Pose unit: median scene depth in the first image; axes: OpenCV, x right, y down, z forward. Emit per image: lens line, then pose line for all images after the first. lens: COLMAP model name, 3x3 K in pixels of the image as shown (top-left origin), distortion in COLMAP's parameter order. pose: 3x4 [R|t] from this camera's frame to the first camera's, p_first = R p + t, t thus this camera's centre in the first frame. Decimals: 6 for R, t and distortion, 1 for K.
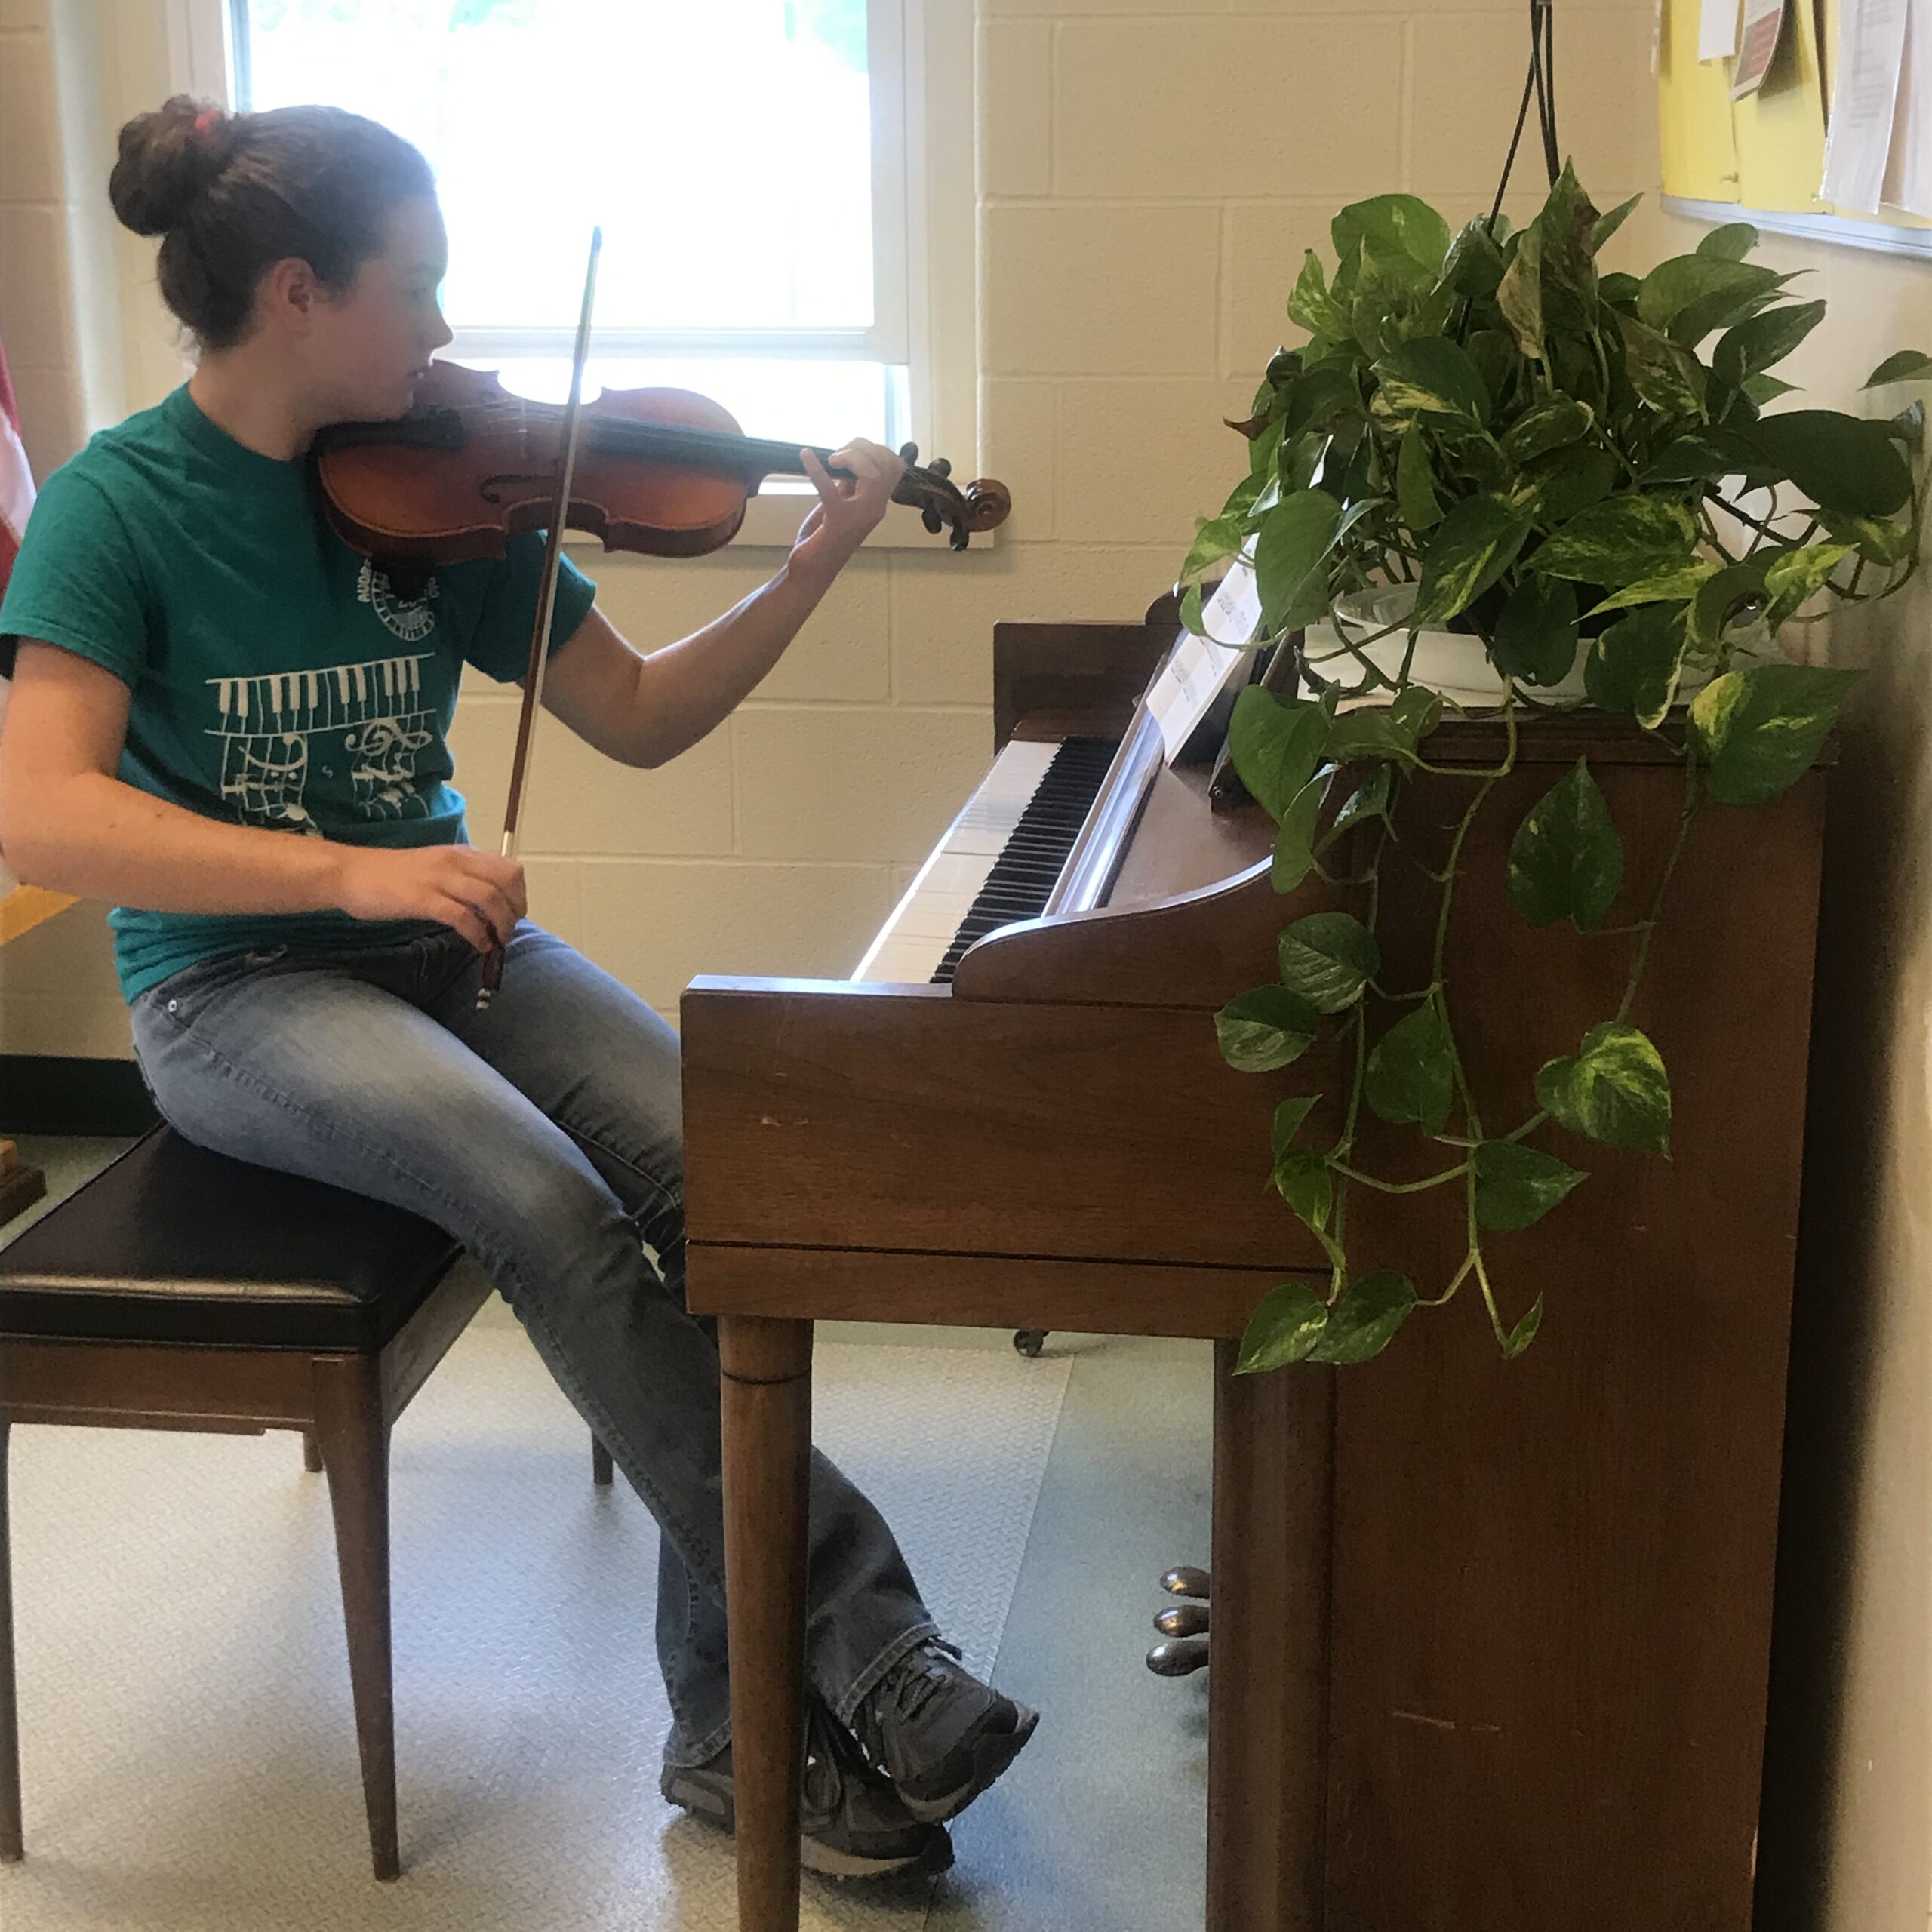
lens RADIAL K [[2693.7, 0, 980.1], [0, 2693.7, 903.0], [0, 0, 1]] dist [0.116270, 0.000000]
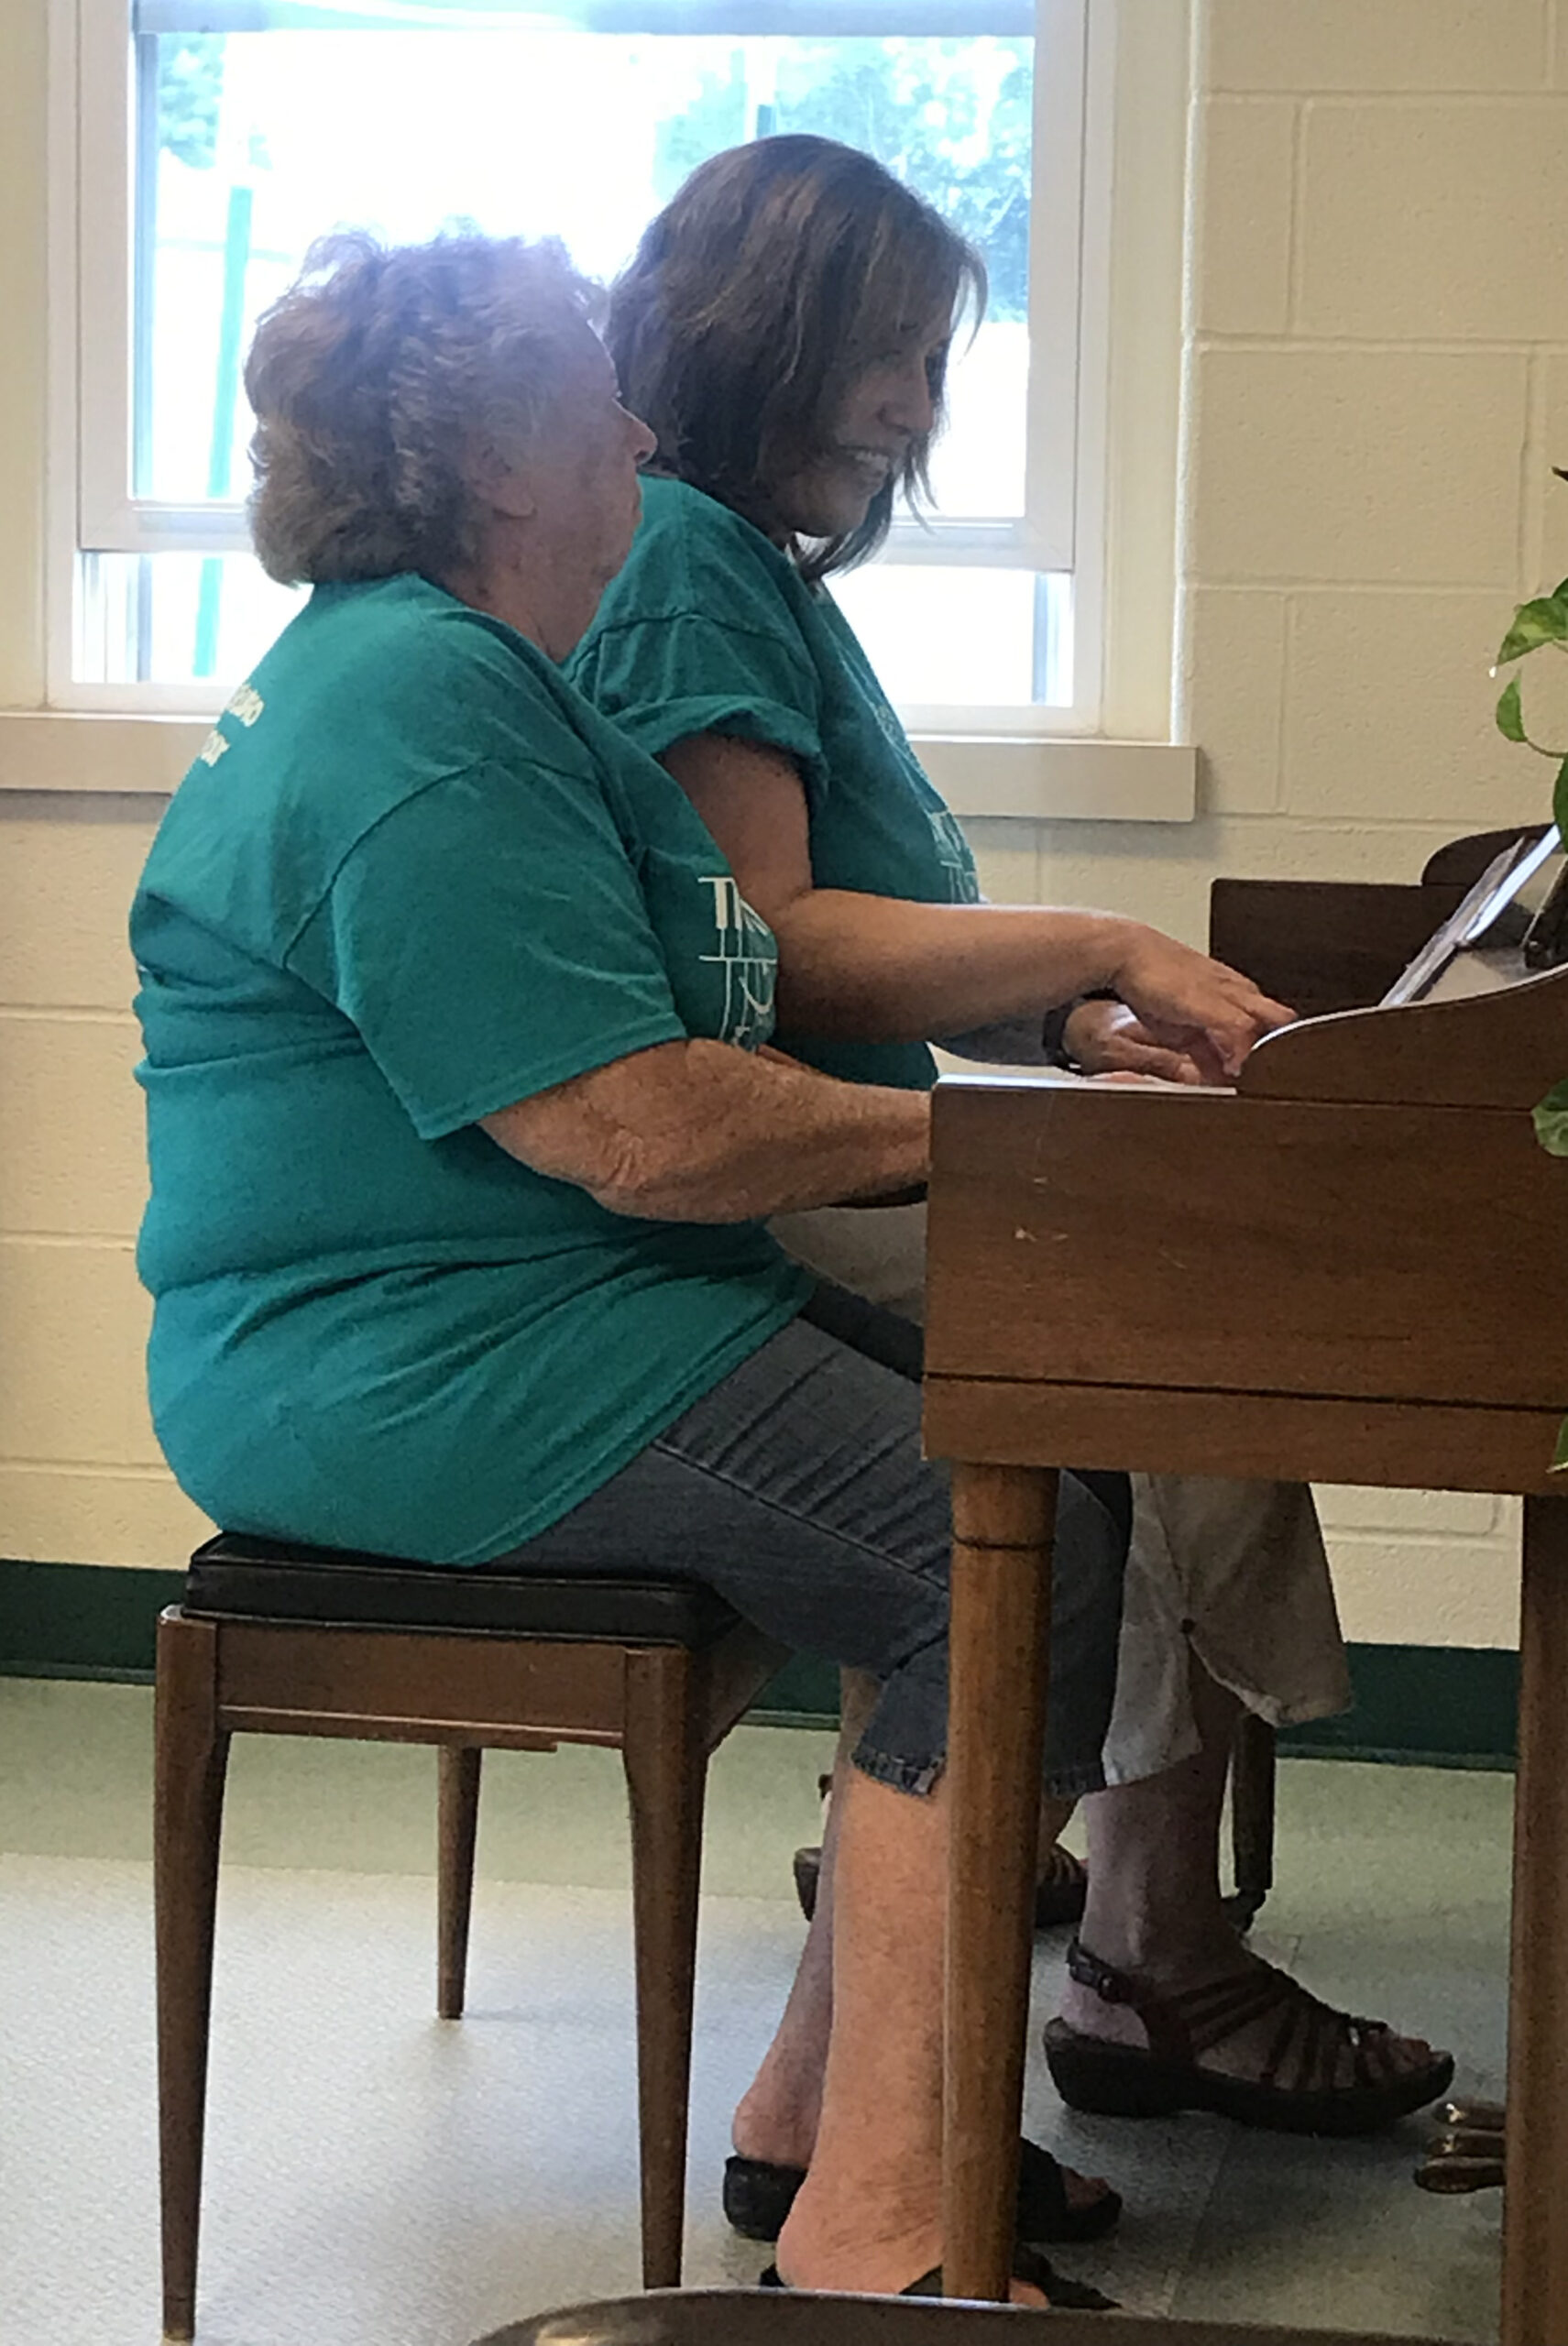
lens RADIAL K [[5227.3, 0, 747.6], [0, 5227.3, 1069.0], [0, 0, 1]] dist [0.186612, 0.000000]
pose [[0.998223, 0.028628, -0.052265, -0.081410], [-0.035734, 0.989430, -0.140538, 0.274807], [0.047689, 0.142156, 0.988695, -0.732057]]
